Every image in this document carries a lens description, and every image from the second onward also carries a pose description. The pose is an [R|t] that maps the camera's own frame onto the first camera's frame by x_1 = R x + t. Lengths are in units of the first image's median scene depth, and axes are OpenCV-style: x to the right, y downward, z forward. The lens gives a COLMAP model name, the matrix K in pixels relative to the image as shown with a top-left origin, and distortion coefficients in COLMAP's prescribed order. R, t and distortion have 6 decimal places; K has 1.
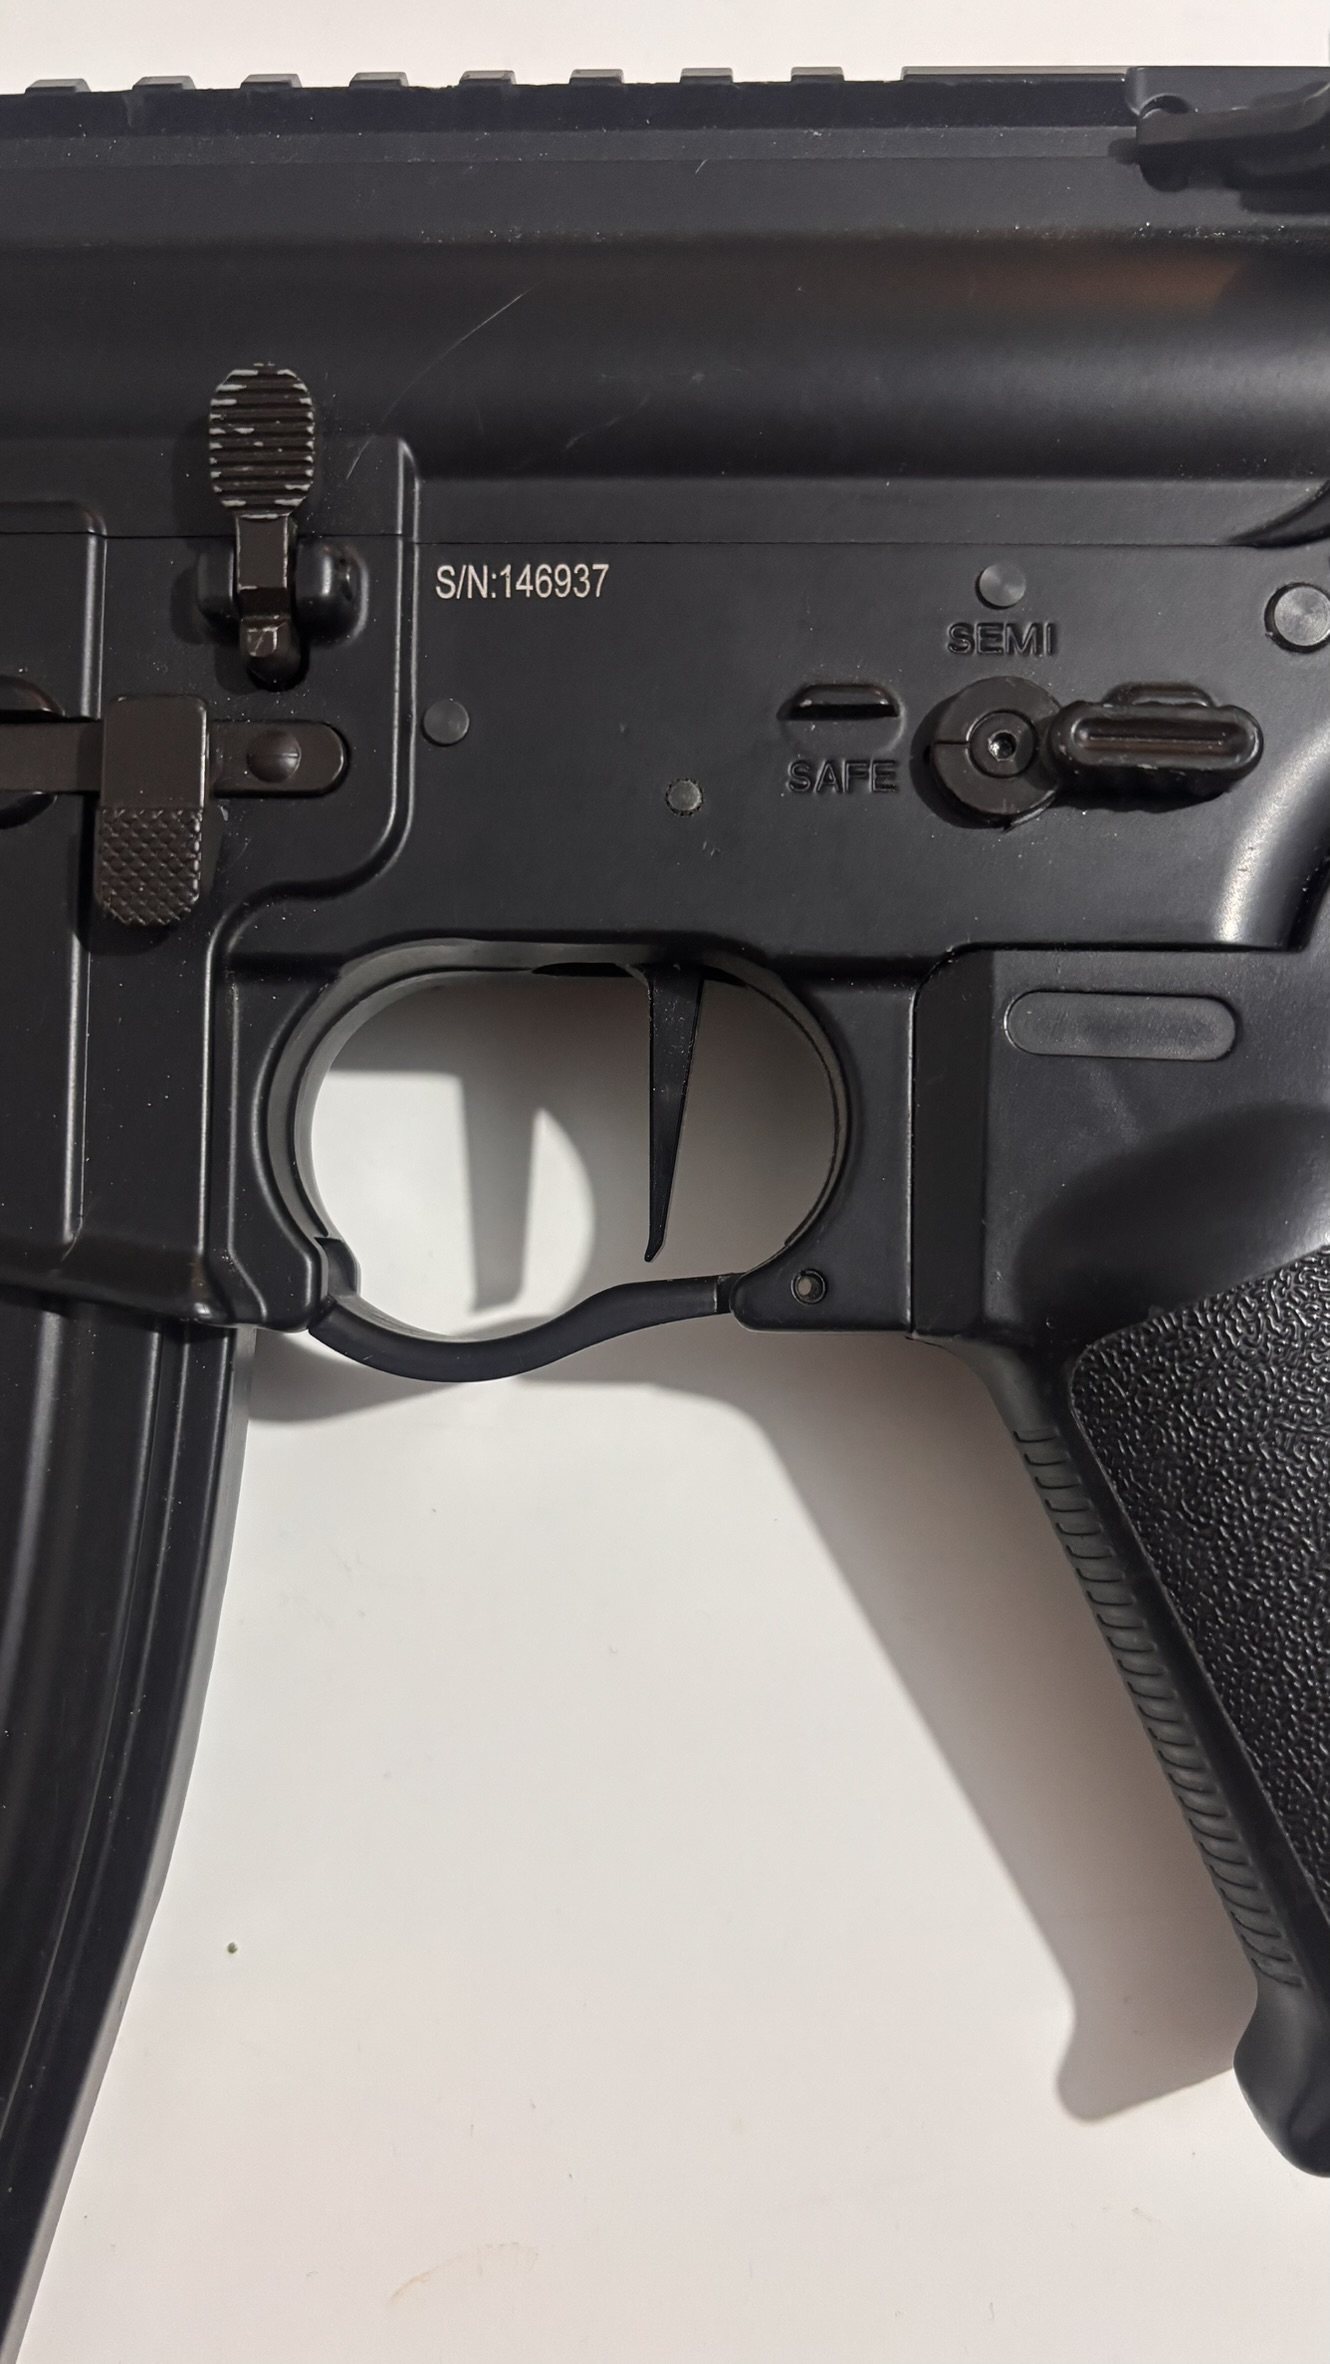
lens RADIAL K [[1877.4, 0, 665.0], [0, 1877.4, 1182.0], [0, 0, 1]] dist [0.004865, -0.001624]
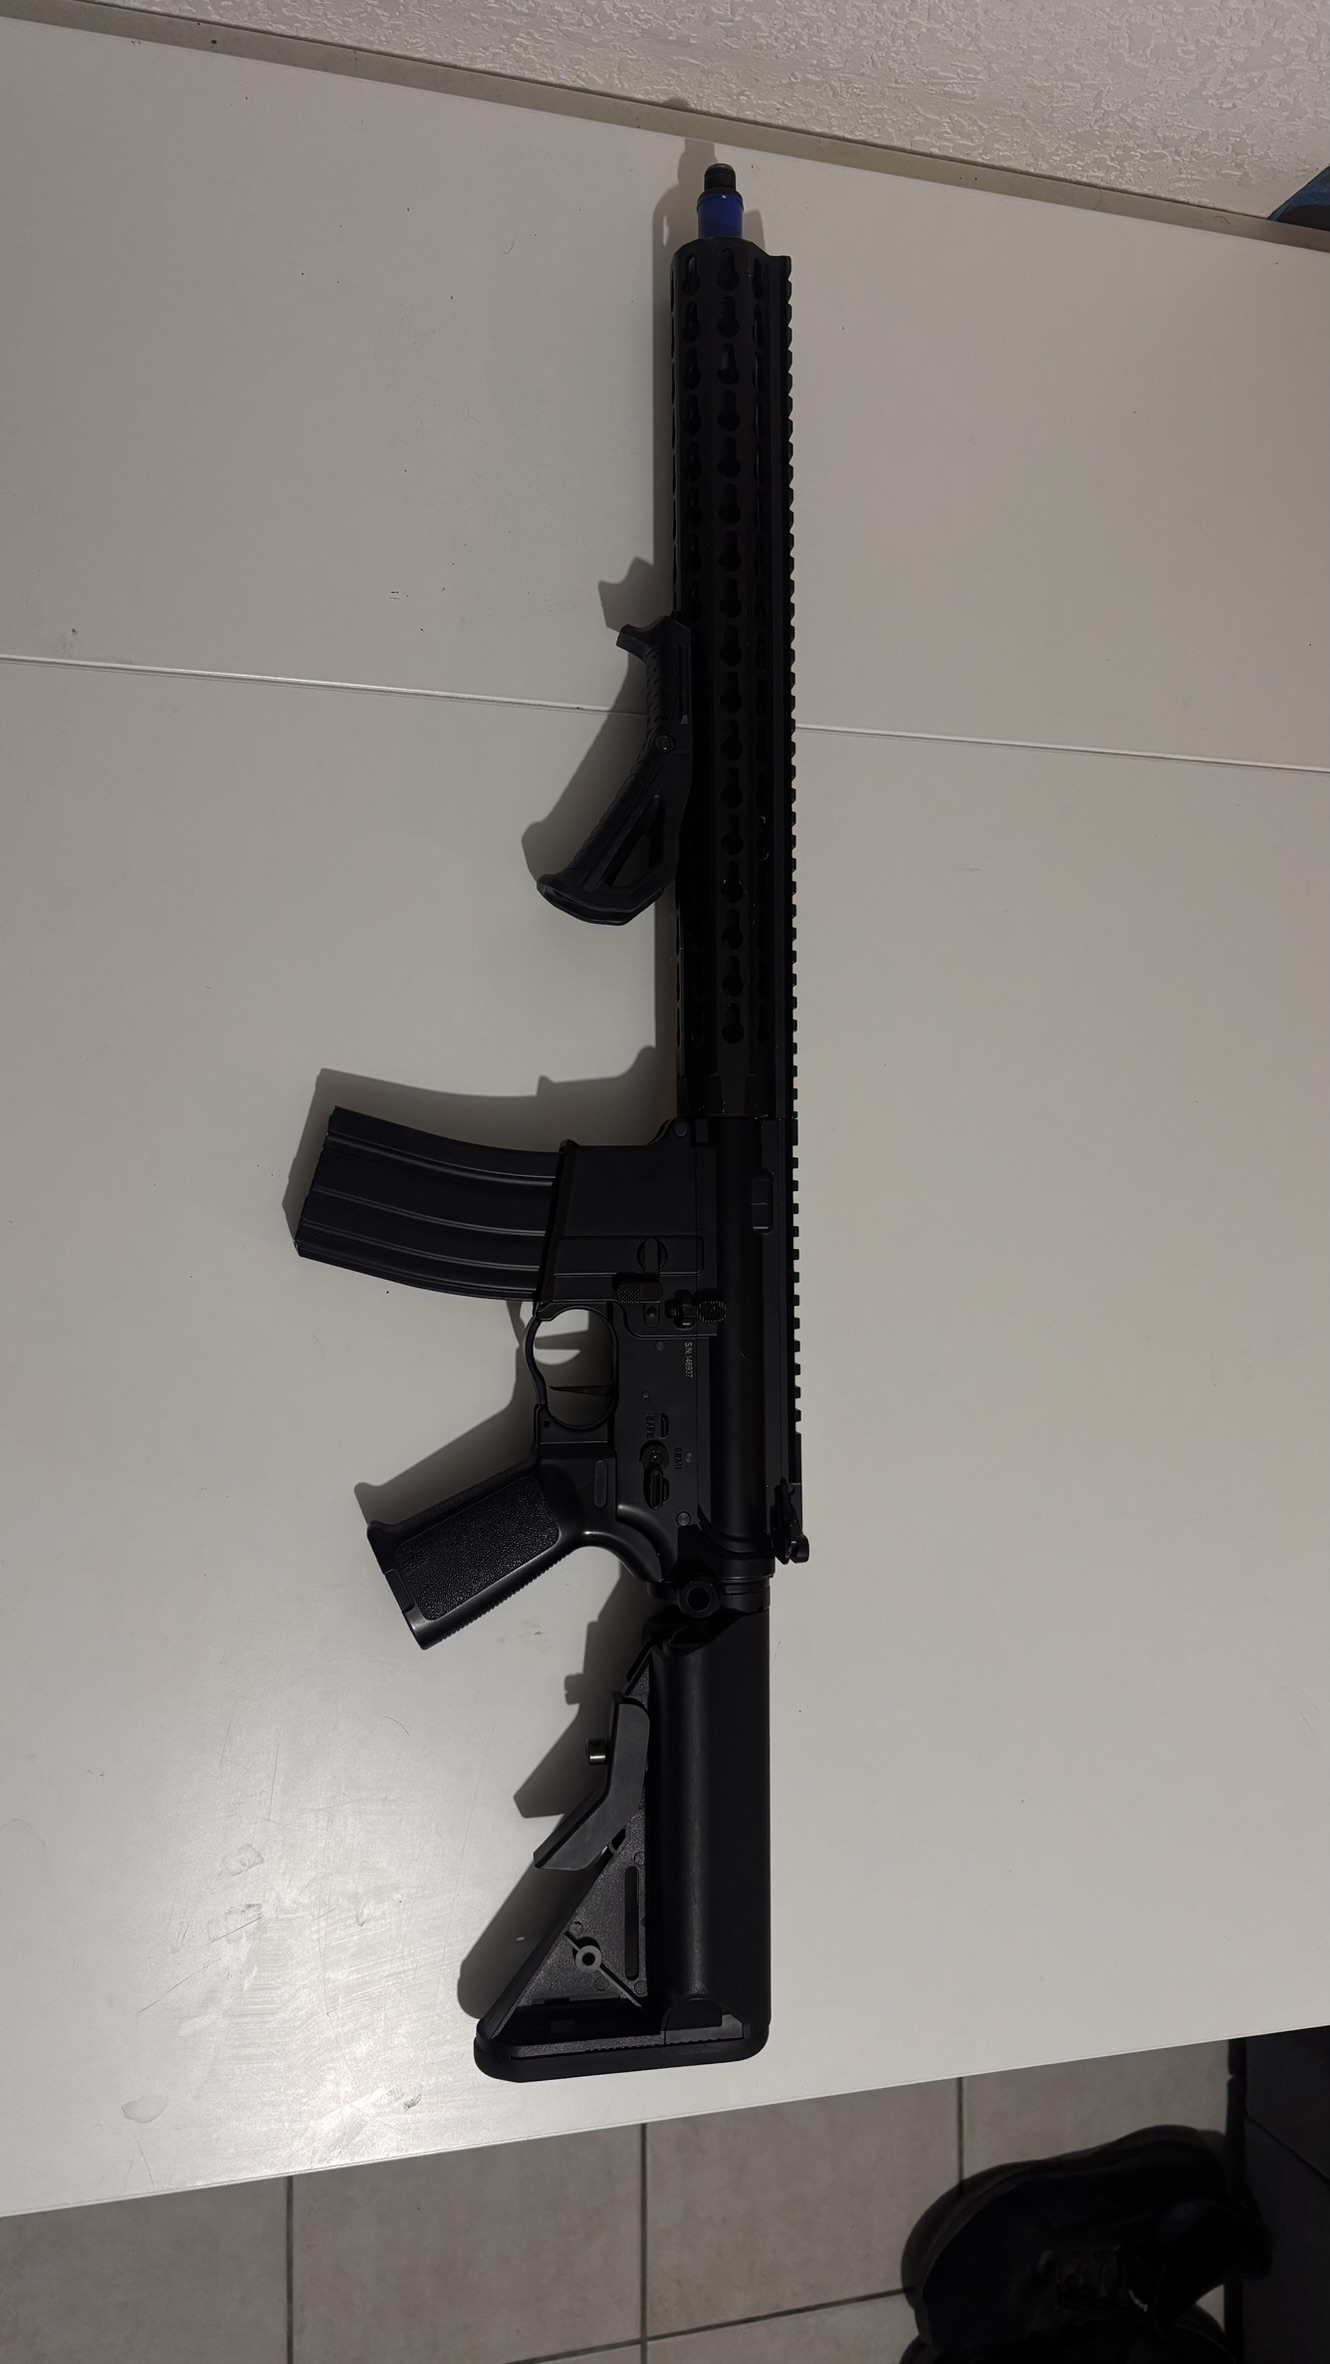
lens RADIAL K [[1877.4, 0, 665.0], [0, 1877.4, 1182.0], [0, 0, 1]] dist [0.004865, -0.001624]
pose [[0.022007, 0.999757, 0.001307, -0.546301], [-0.994537, 0.022026, -0.102036, 0.232947], [-0.102040, 0.000945, 0.994780, -3.865332]]
